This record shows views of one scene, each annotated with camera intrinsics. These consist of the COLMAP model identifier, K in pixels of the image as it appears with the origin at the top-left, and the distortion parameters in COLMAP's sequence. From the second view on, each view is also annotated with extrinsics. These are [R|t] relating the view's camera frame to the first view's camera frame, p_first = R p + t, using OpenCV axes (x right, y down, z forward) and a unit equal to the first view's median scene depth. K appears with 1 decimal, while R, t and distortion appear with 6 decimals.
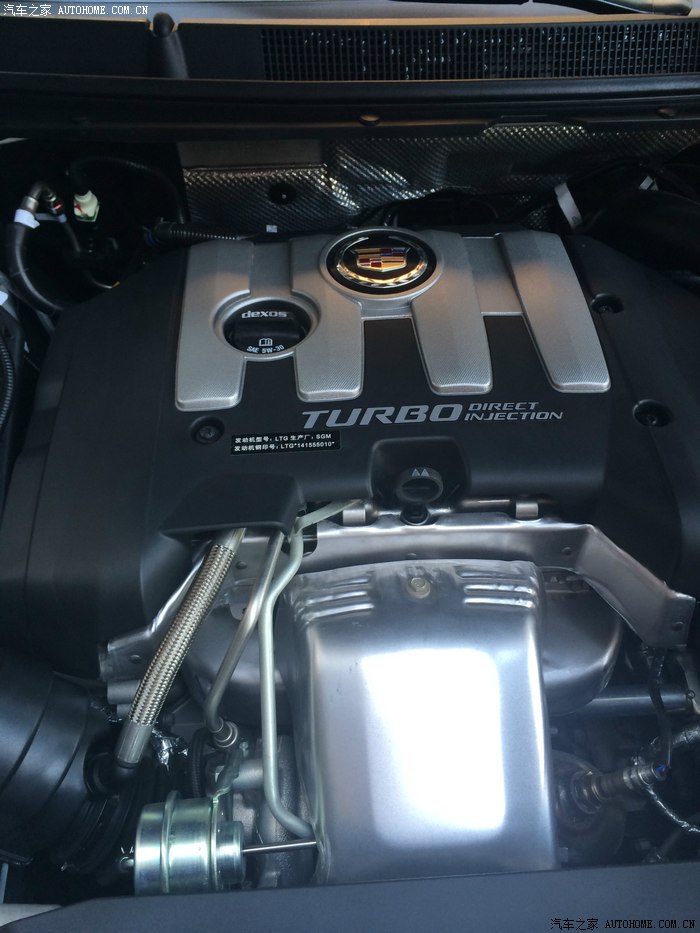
lens RADIAL K [[807.7, 0, 350.0], [0, 807.7, 466.5], [0, 0, 1]] dist [0.002472, 0.190718]
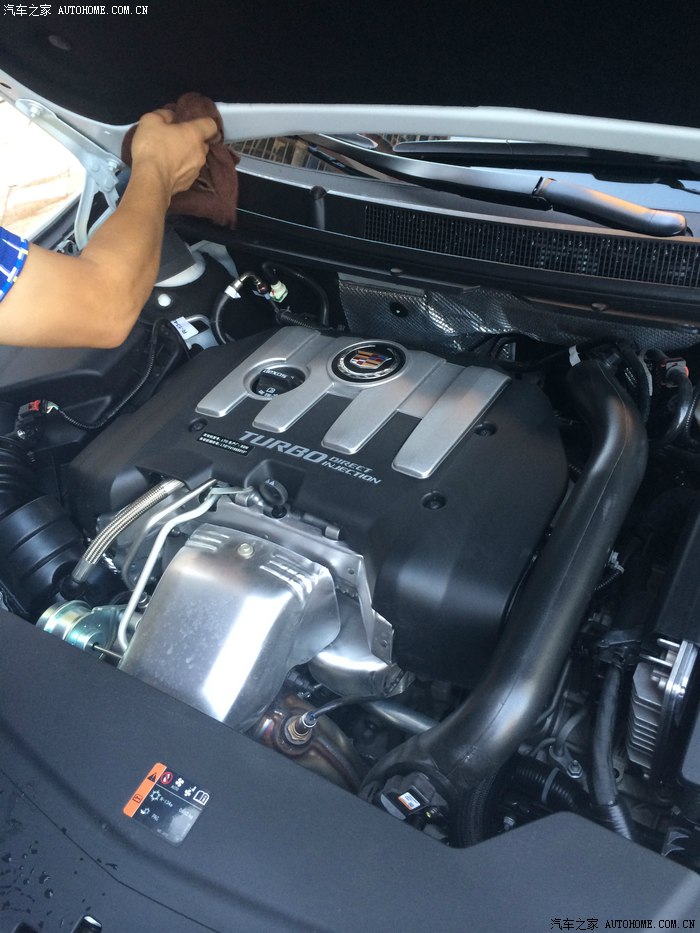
lens RADIAL K [[807.7, 0, 350.0], [0, 807.7, 466.5], [0, 0, 1]] dist [0.002472, 0.190718]
pose [[0.815673, 0.295750, -0.497202, 0.902177], [-0.349822, 0.936667, -0.016737, -0.044734], [0.460763, 0.187584, 0.867473, -0.284787]]
